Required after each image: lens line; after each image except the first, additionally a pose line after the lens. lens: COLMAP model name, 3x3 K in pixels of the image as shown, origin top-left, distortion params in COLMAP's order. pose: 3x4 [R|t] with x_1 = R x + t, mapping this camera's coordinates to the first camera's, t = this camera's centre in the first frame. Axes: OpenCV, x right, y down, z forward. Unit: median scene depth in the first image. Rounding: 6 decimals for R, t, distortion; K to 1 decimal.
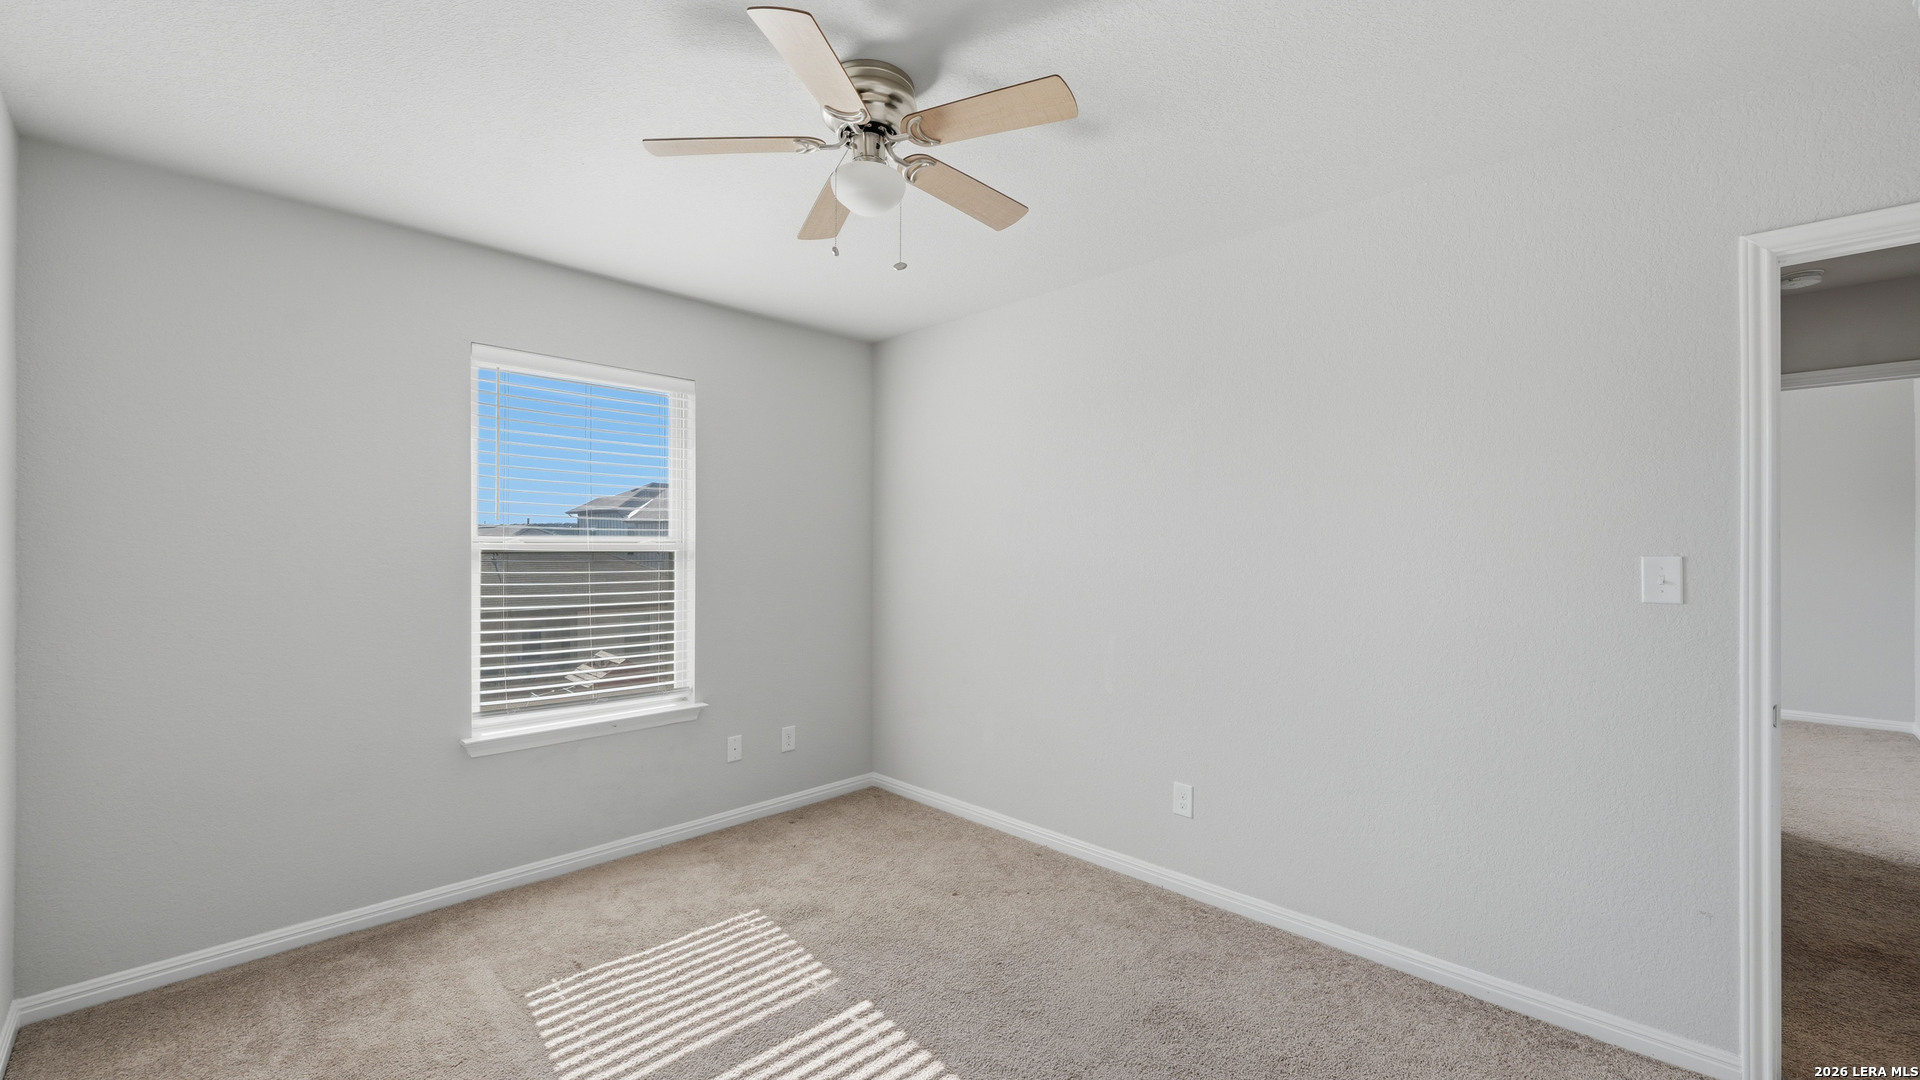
lens RADIAL K [[768.1, 0, 947.1], [0, 768.1, 550.0], [0, 0, 1]] dist [-0.006119, 0.000357]
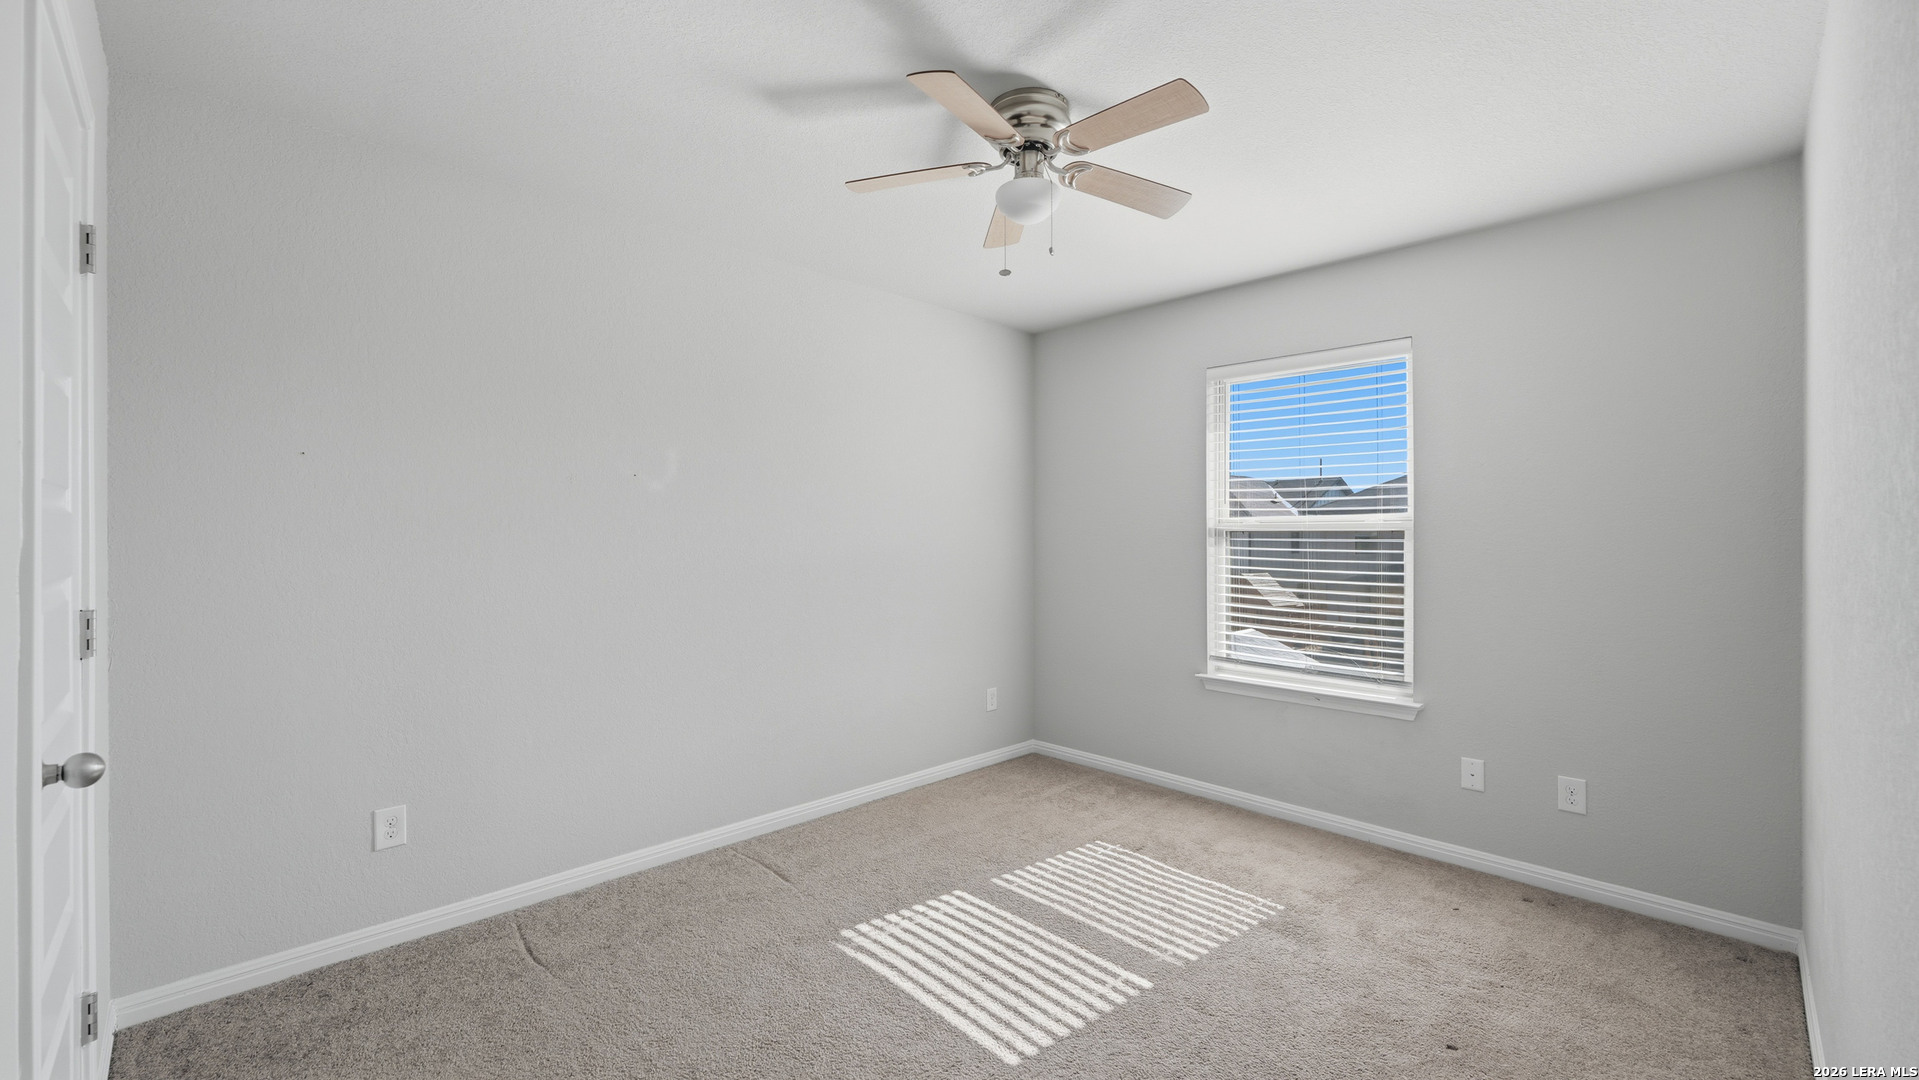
lens RADIAL K [[767.7, 0, 961.8], [0, 767.7, 539.1], [0, 0, 1]] dist [-0.006119, 0.000357]
pose [[-0.027194, -0.005334, -0.999616, 0.808245], [-0.005461, 0.999972, -0.005187, 0.029940], [0.999615, 0.005318, -0.027222, 0.726066]]
